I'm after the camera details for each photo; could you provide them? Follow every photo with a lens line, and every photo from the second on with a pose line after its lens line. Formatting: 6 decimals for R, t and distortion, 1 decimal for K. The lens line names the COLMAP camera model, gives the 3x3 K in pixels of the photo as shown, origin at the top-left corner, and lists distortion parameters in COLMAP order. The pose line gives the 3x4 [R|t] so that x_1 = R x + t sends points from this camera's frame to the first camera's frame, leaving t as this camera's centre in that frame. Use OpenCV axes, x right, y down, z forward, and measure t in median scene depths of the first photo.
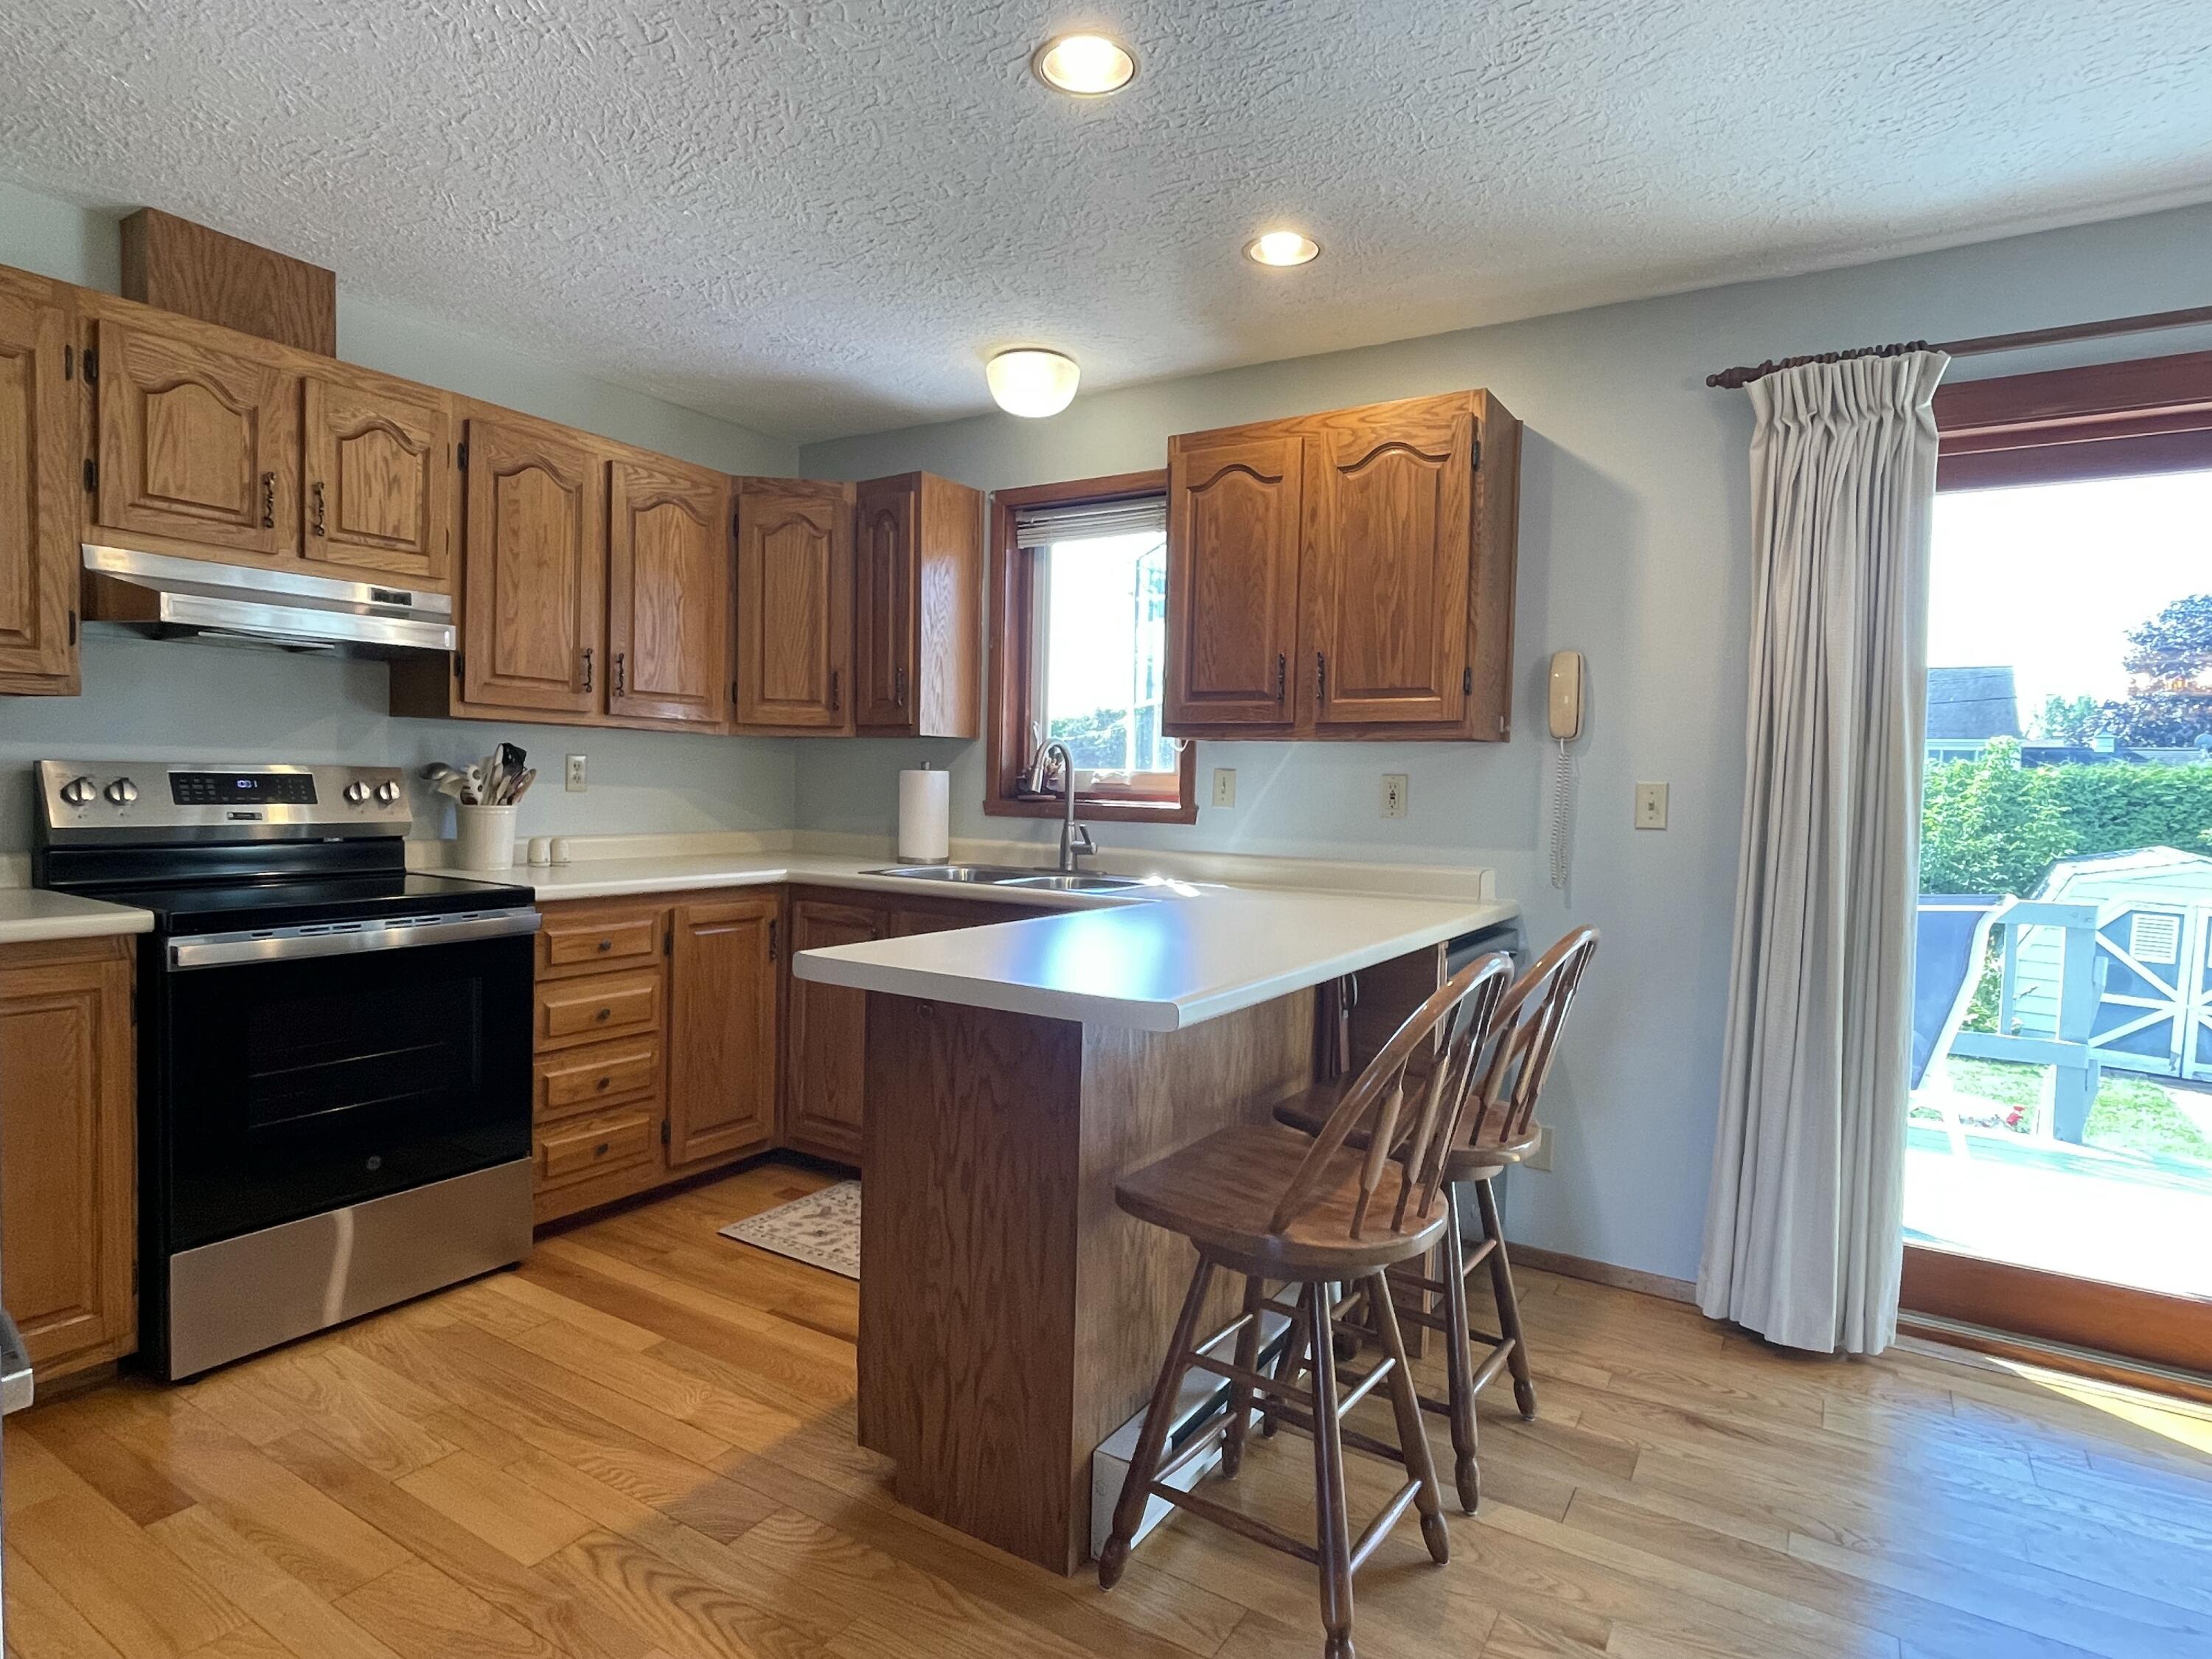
lens RADIAL K [[1206.9, 0, 1085.9], [0, 1206.9, 838.7], [0, 0, 1]] dist [0.001114, 0.000051]
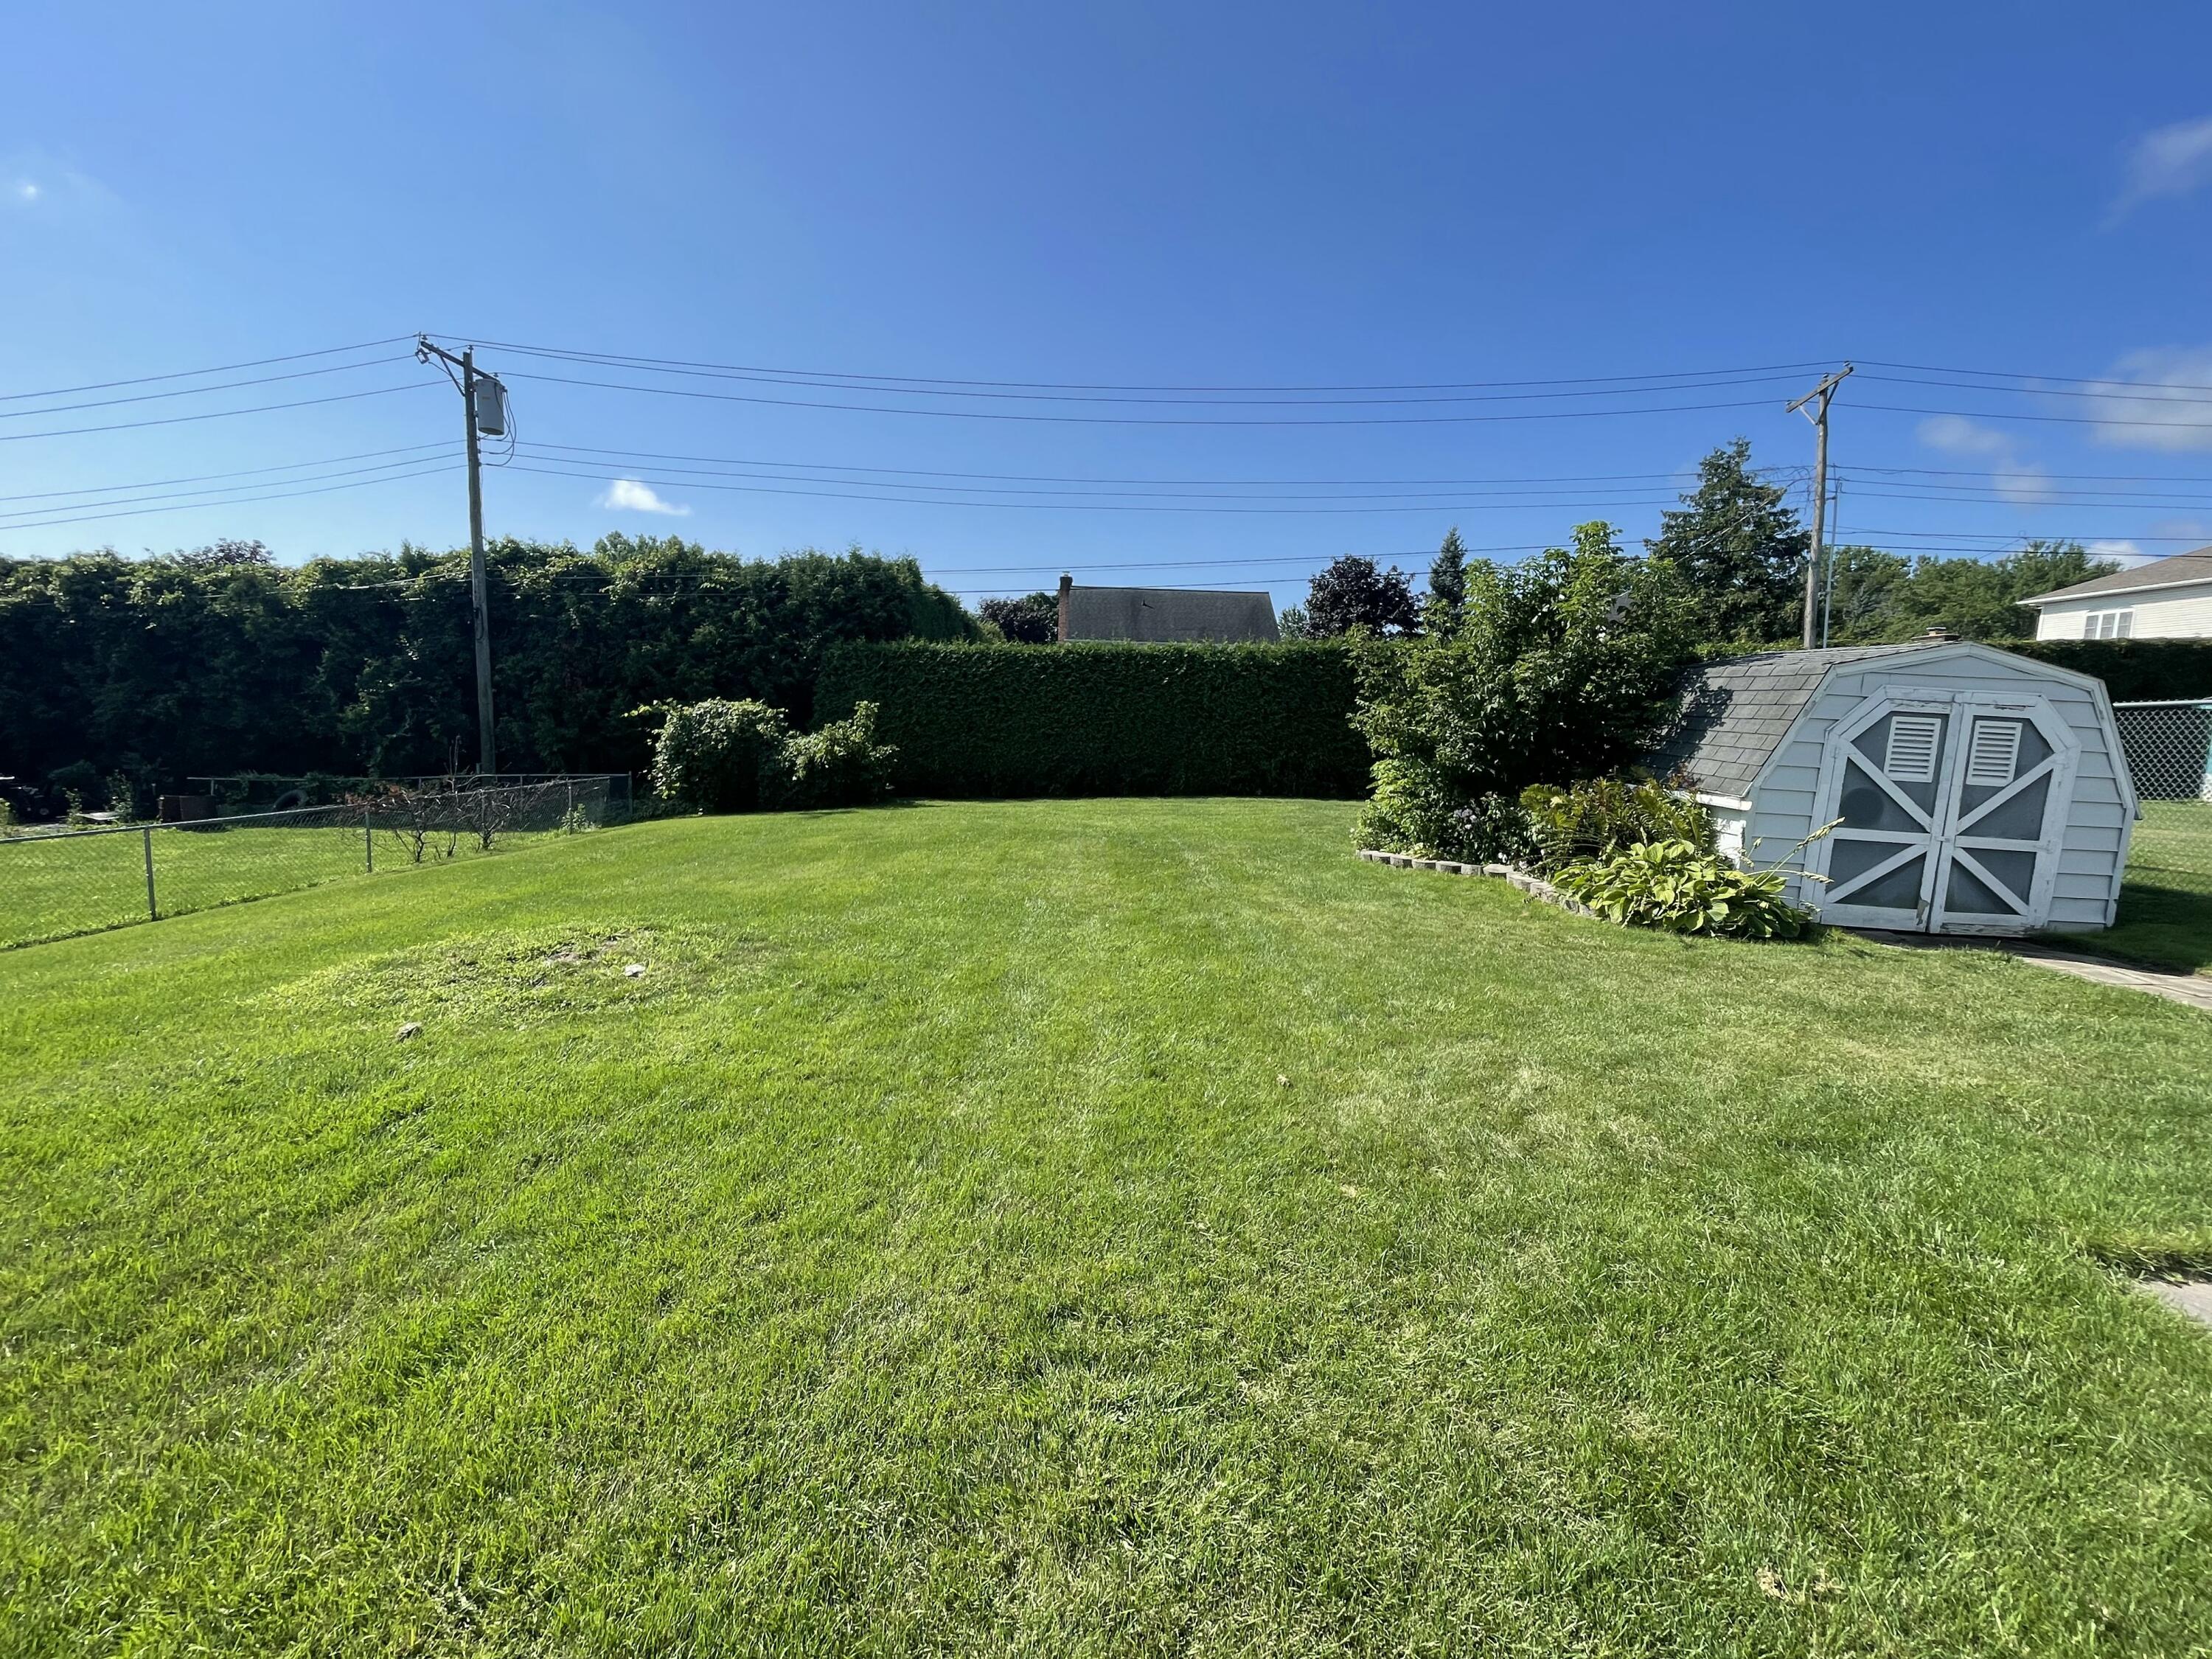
lens RADIAL K [[943.2, 0, 1098.4], [0, 943.2, 840.5], [0, 0, 1]] dist [-0.002090, 0.000061]
pose [[0.840854, -0.064267, 0.537432, 0.714667], [0.012327, 0.994942, 0.099690, 0.337856], [-0.541121, -0.077200, 0.837394, 3.545132]]
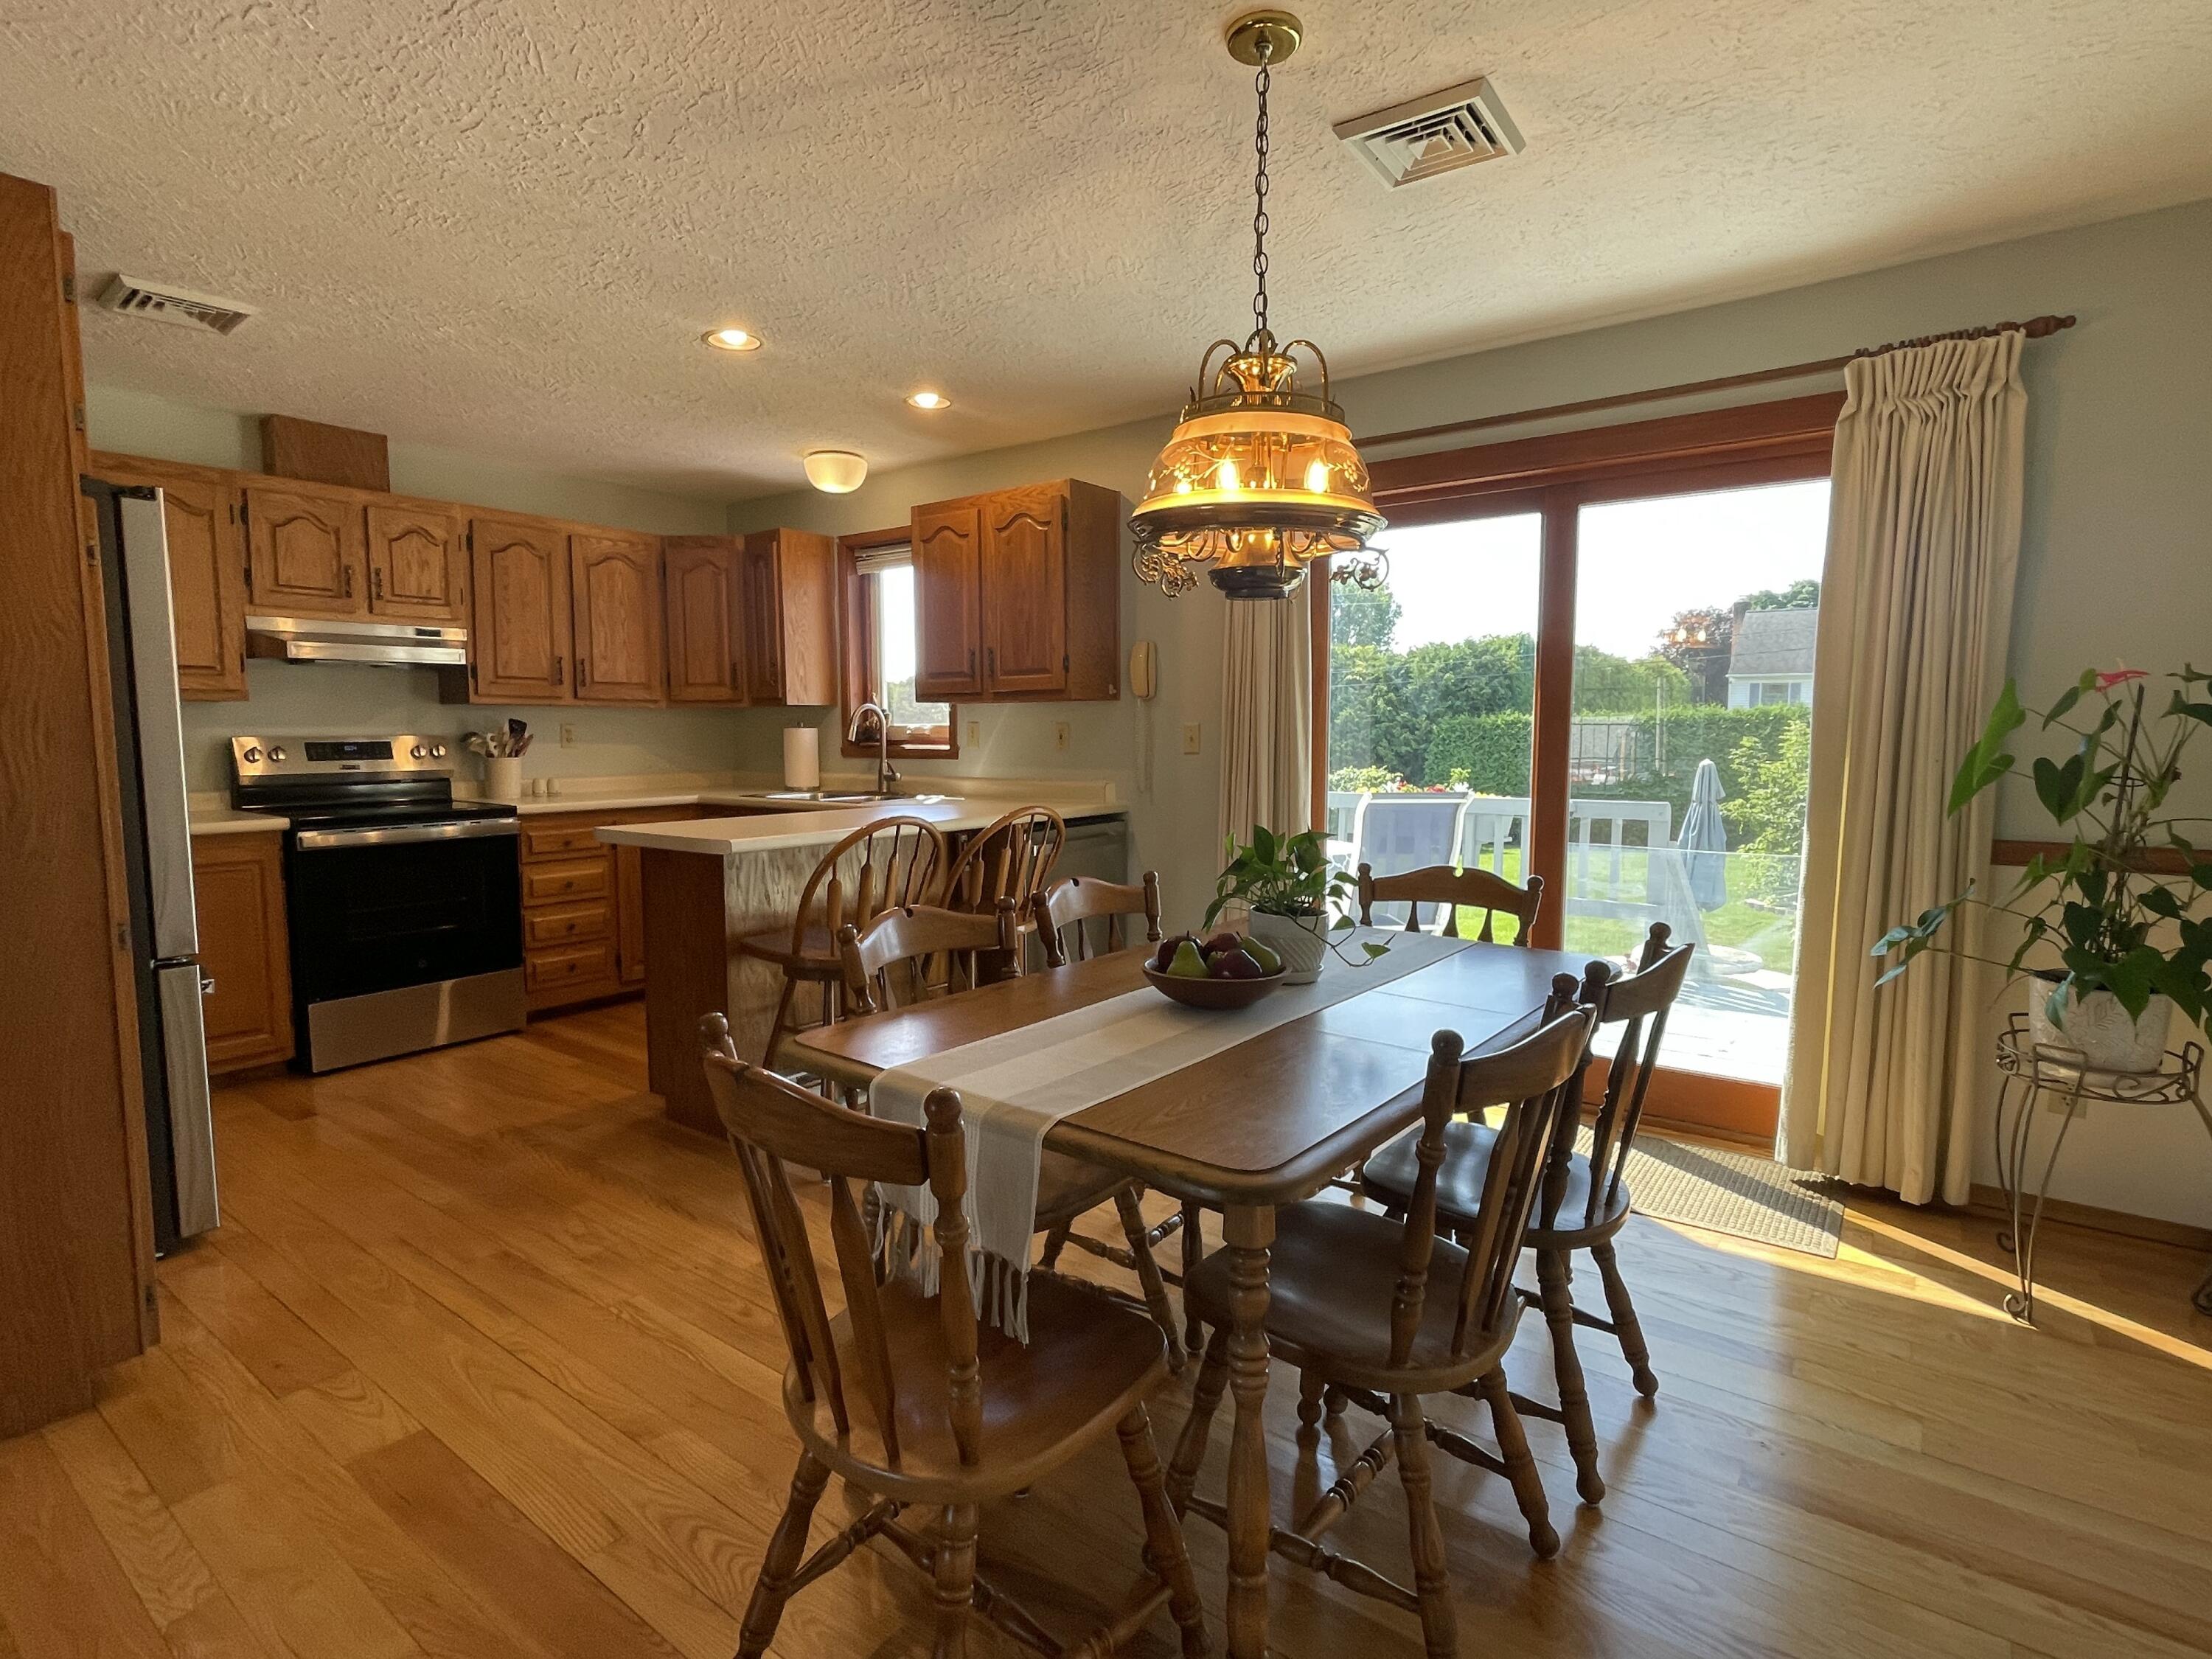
lens RADIAL K [[1097.5, 0, 1090.3], [0, 1097.5, 829.6], [0, 0, 1]] dist [-0.004066, 0.001997]
pose [[0.996544, -0.019699, -0.080692, 0.433786], [0.023082, 0.998884, 0.041204, 0.027739], [0.079790, -0.042924, 0.995887, -0.424489]]
